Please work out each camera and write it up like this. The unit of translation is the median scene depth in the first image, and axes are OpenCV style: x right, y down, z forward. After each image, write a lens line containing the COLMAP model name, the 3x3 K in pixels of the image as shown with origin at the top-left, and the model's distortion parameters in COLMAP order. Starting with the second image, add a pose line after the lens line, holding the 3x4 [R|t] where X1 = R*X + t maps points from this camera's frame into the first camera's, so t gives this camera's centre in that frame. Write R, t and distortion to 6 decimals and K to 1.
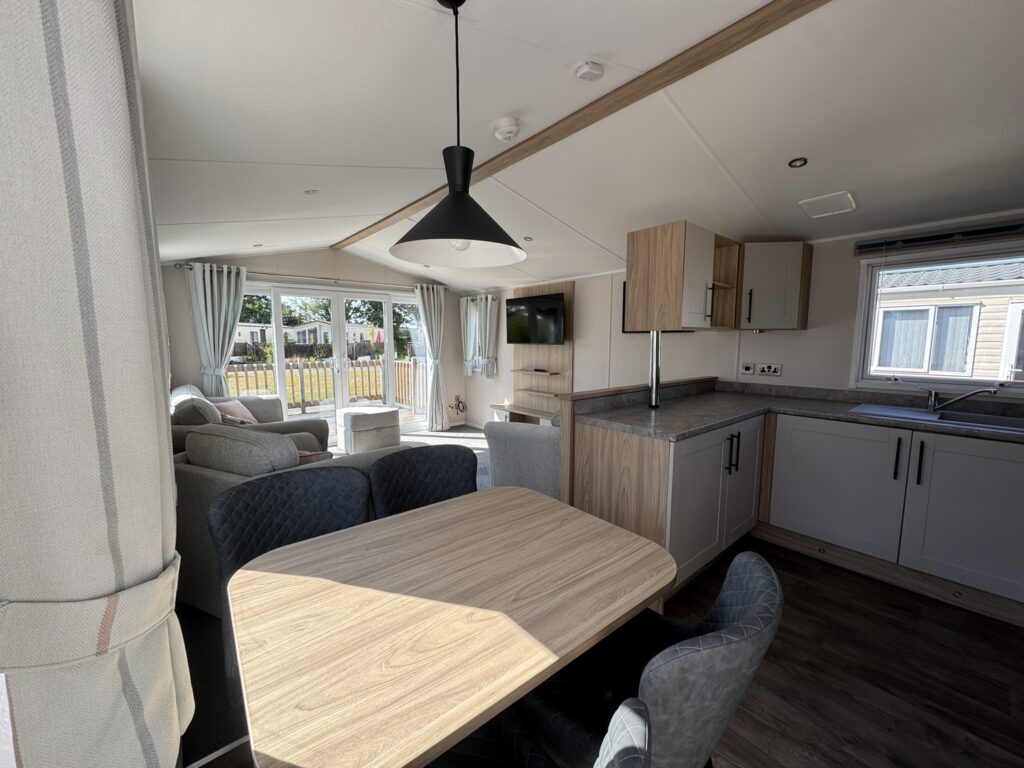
lens RADIAL K [[407.6, 0, 509.6], [0, 407.6, 384.7], [0, 0, 1]] dist [-0.000724, 0.000180]
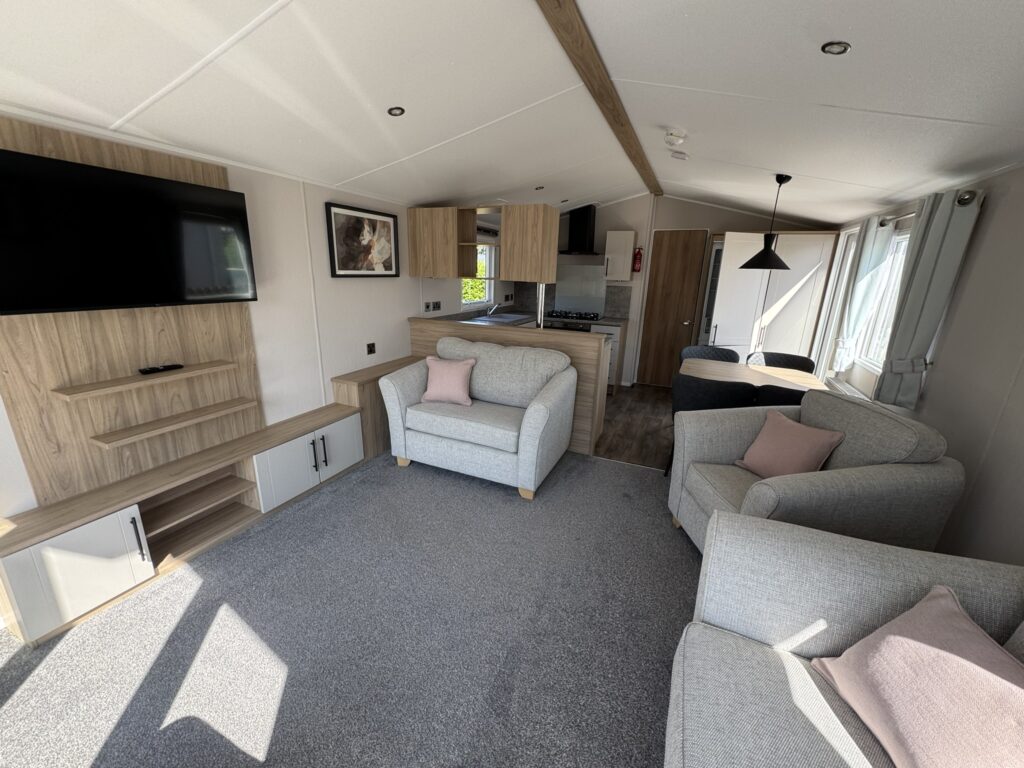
lens RADIAL K [[407.6, 0, 510.2], [0, 407.6, 390.1], [0, 0, 1]] dist [-0.000724, 0.000180]
pose [[-0.446852, -0.257571, 0.856727, -0.751243], [0.069110, 0.944855, 0.320113, -0.212867], [-0.891935, 0.202252, -0.404409, 1.559691]]
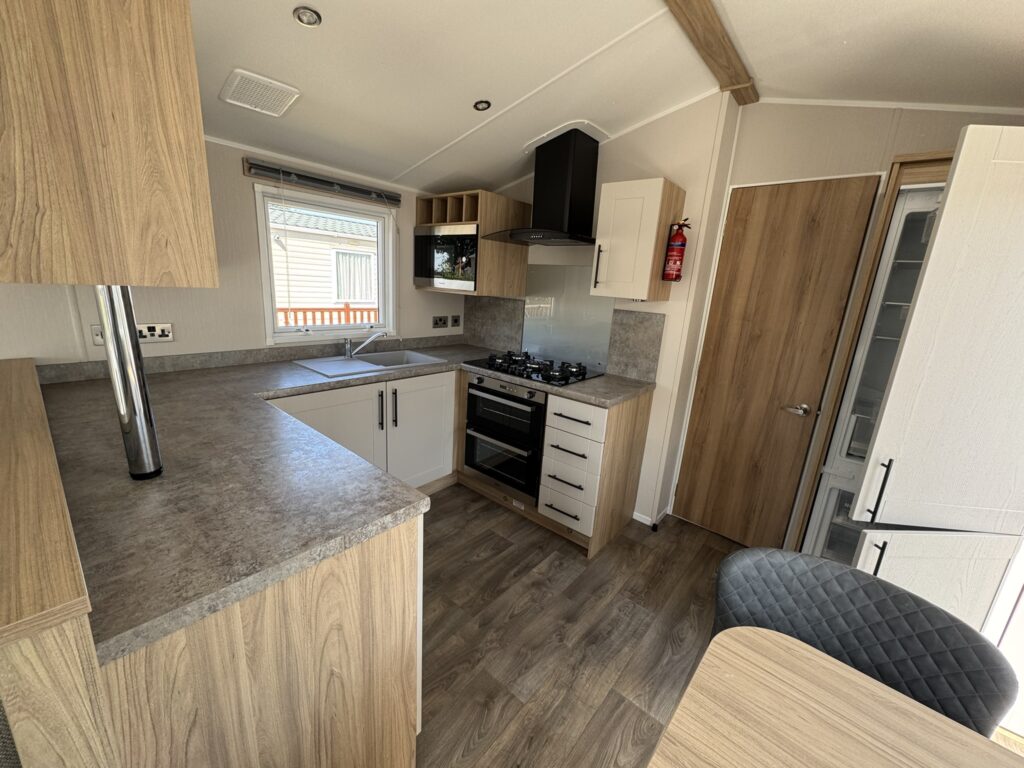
lens RADIAL K [[407.6, 0, 508.5], [0, 407.6, 384.7], [0, 0, 1]] dist [-0.000724, 0.000180]
pose [[-0.173344, -0.254874, 0.951310, -0.074489], [0.044244, 0.962943, 0.266052, -0.123846], [-0.983867, 0.088209, -0.155643, 0.700191]]
